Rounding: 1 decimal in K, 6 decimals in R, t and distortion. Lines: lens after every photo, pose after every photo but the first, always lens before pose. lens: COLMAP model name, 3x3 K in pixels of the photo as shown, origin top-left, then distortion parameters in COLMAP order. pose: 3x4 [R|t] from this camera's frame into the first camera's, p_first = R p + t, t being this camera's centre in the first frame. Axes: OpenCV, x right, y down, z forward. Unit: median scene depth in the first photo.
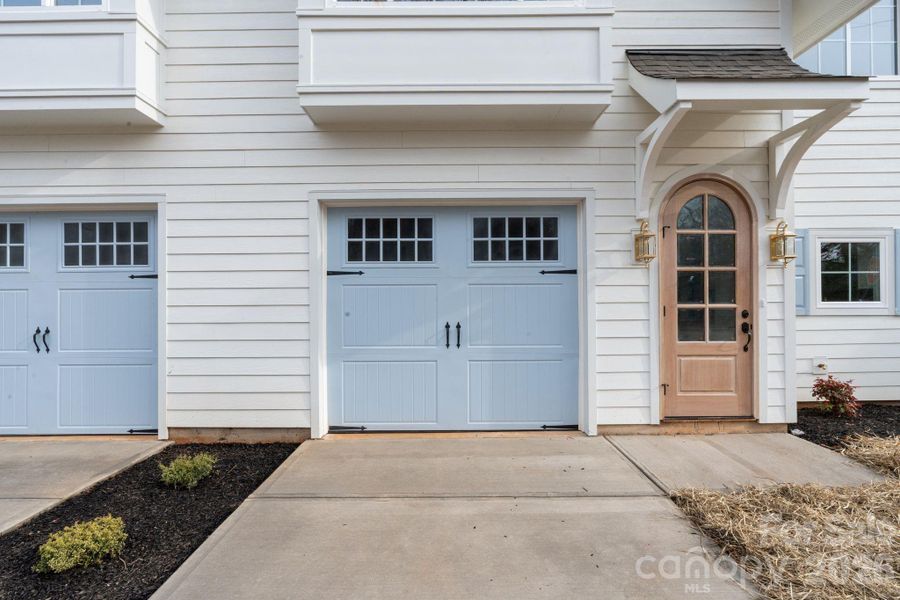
lens RADIAL K [[405.4, 0, 450.0], [0, 405.4, 300.0], [0, 0, 1]] dist [-0.004856, 0.000181]
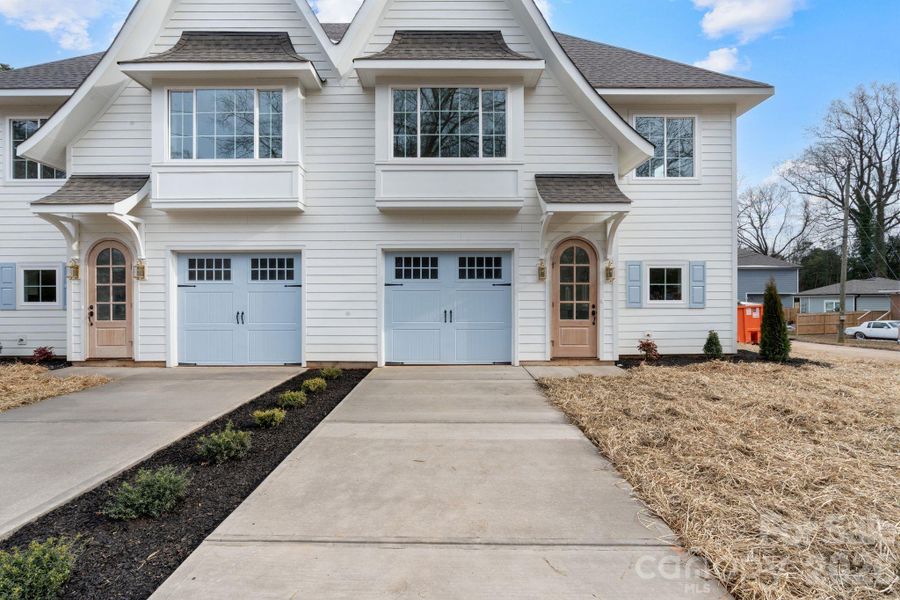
lens RADIAL K [[442.3, 0, 450.0], [0, 442.3, 300.0], [0, 0, 1]] dist [-0.020110, -0.000038]
pose [[0.999967, 0.004756, 0.006562, 0.001838], [-0.004820, 0.999940, 0.009832, -0.014835], [-0.006515, -0.009863, 0.999930, -1.190822]]
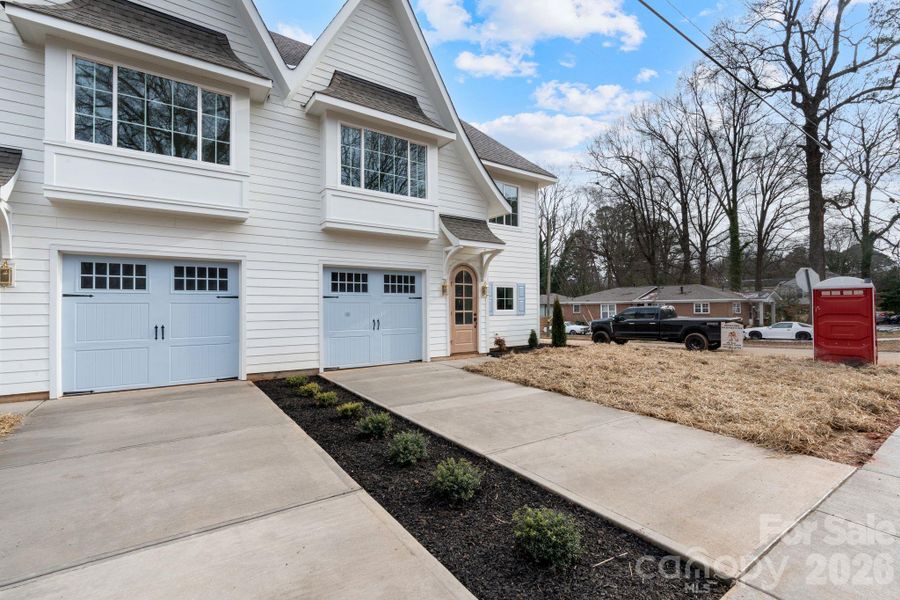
lens RADIAL K [[405.4, 0, 450.0], [0, 405.4, 300.0], [0, 0, 1]] dist [-0.004856, 0.000181]
pose [[0.820969, 0.012326, 0.570840, -1.001829], [-0.000714, 0.999788, -0.020561, -0.006666], [-0.570972, 0.016472, 0.820804, -1.187966]]
